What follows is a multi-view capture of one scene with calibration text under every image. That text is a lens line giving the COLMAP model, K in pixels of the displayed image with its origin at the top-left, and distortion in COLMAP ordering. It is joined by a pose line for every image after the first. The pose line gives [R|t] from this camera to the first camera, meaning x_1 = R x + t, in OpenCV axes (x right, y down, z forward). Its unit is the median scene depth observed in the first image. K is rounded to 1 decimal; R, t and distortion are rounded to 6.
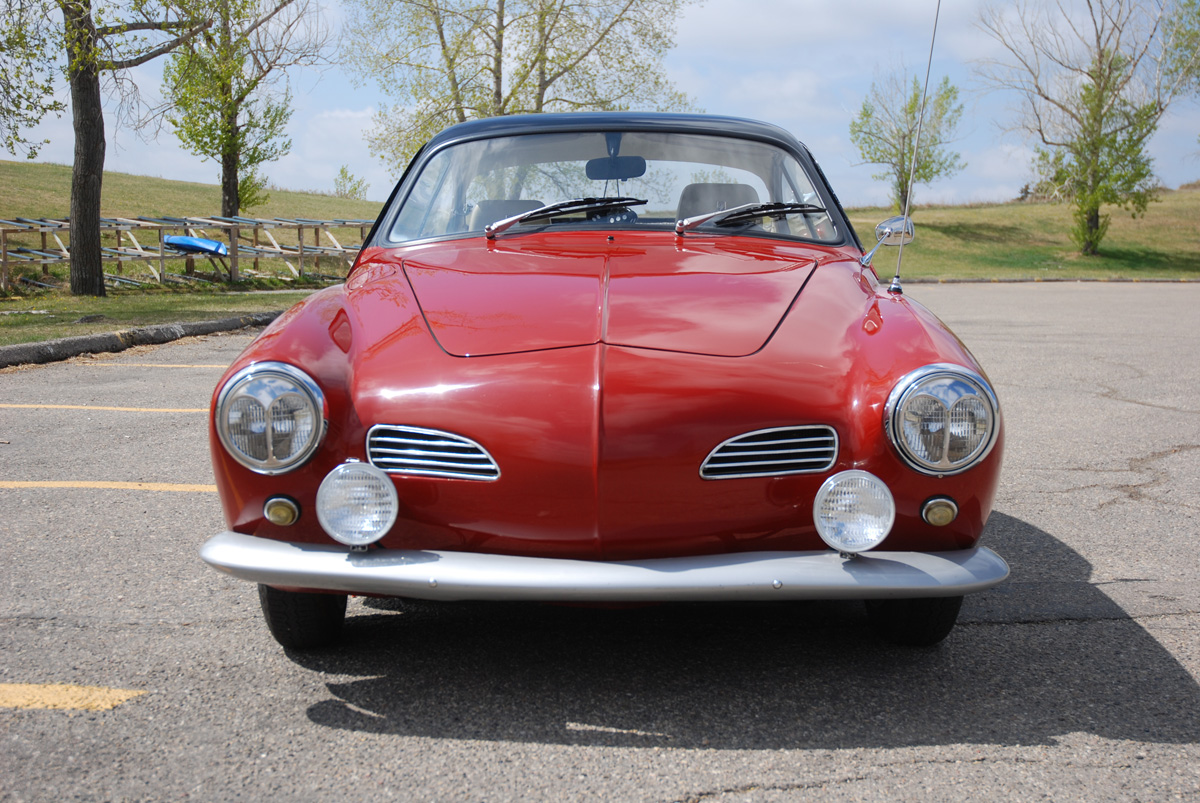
lens RADIAL K [[1565.7, 0, 601.2], [0, 1565.7, 401.2], [0, 0, 1]] dist [-0.006705, 0.000000]
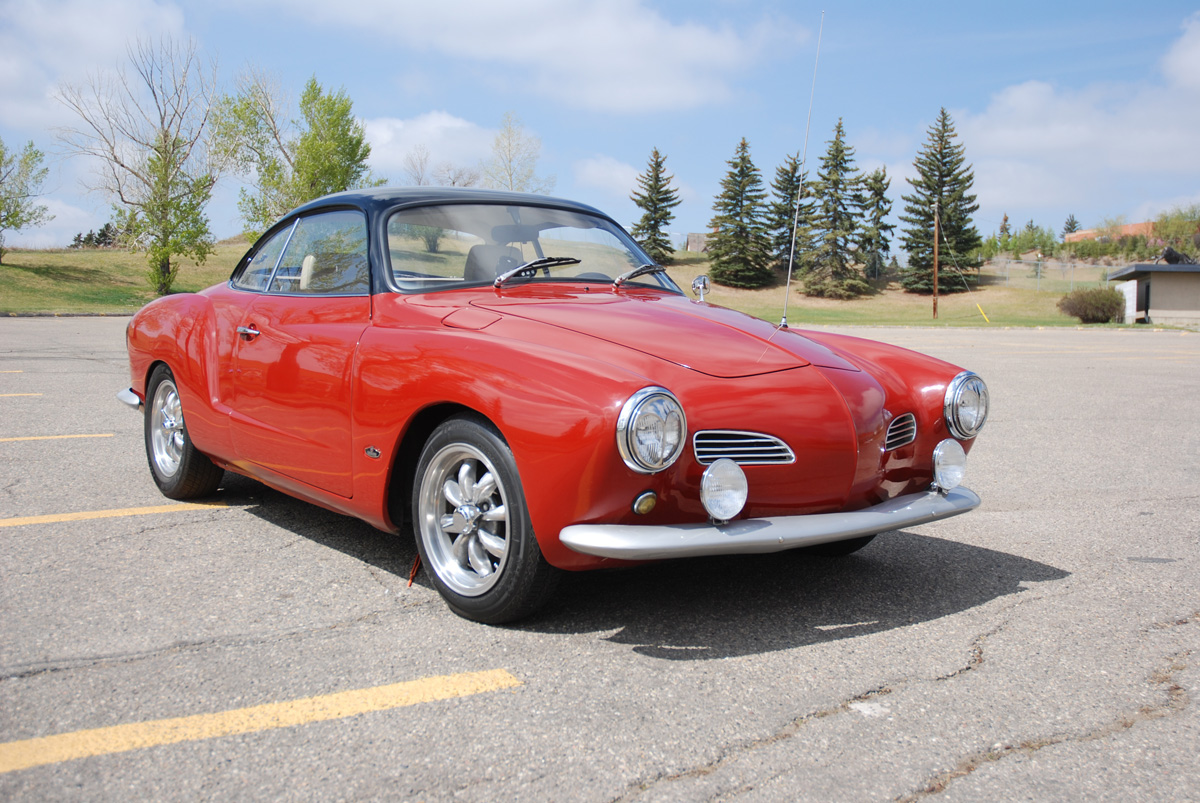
lens RADIAL K [[1260.2, 0, 602.8], [0, 1260.2, 397.2], [0, 0, 1]] dist [-0.029112, 0.000000]
pose [[0.715993, -0.039625, 0.696982, -0.137100], [0.046912, 0.998862, 0.008597, -0.003818], [-0.696530, 0.026541, 0.717037, 0.041697]]
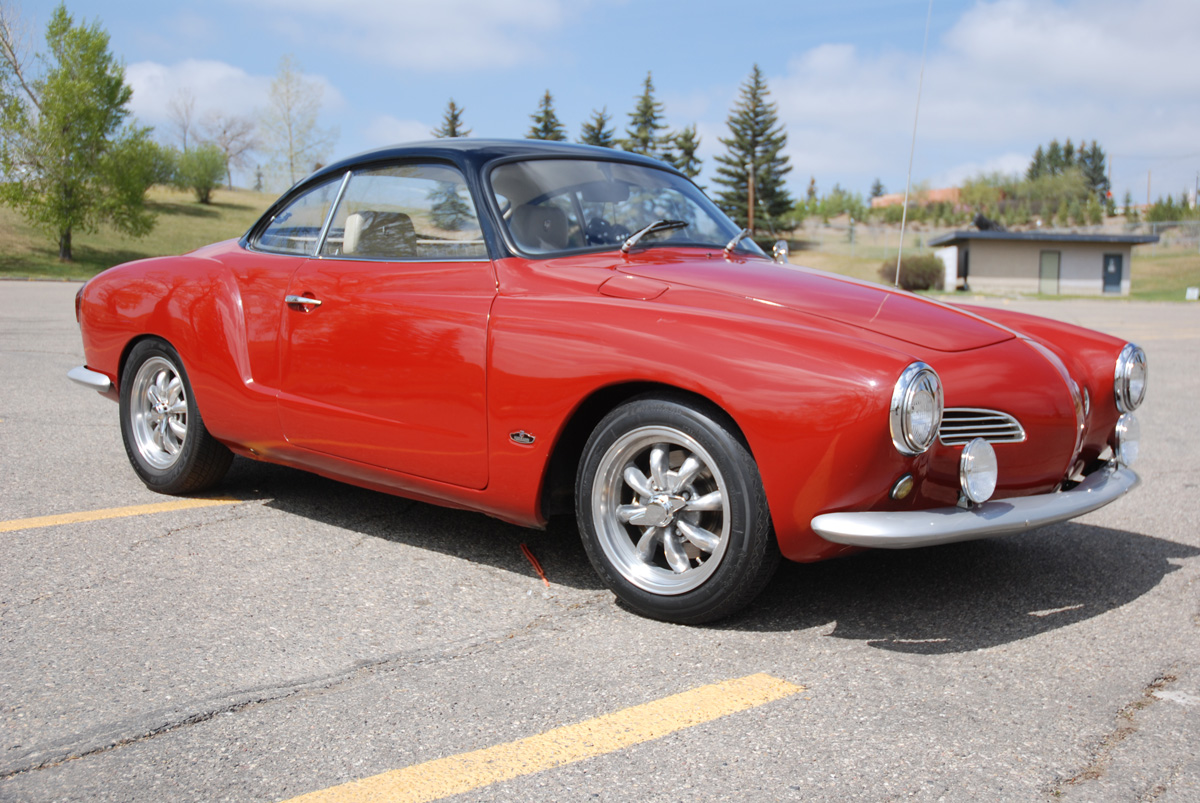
lens RADIAL K [[1350.6, 0, 596.7], [0, 1350.6, 408.0], [0, 0, 1]] dist [0.006247, 0.000000]
pose [[0.580822, -0.068479, 0.811145, -0.169580], [0.053321, 0.997516, 0.046033, -0.007137], [-0.812282, 0.016514, 0.583030, 0.086383]]
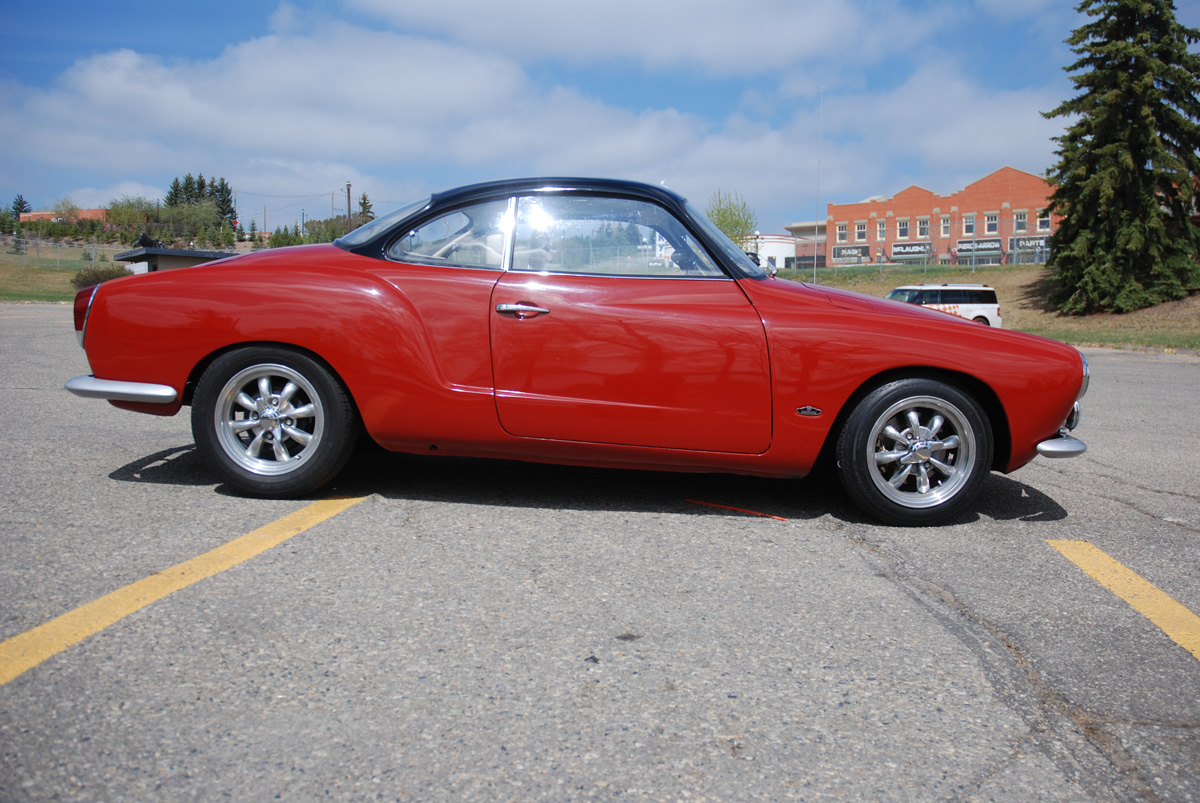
lens RADIAL K [[1143.5, 0, 602.0], [0, 1143.5, 400.6], [0, 0, 1]] dist [0.055465, 0.000000]
pose [[-0.064743, -0.080289, 0.994667, -0.243451], [0.061000, 0.994576, 0.084252, -0.004306], [-0.996036, 0.066129, -0.059494, 0.127760]]
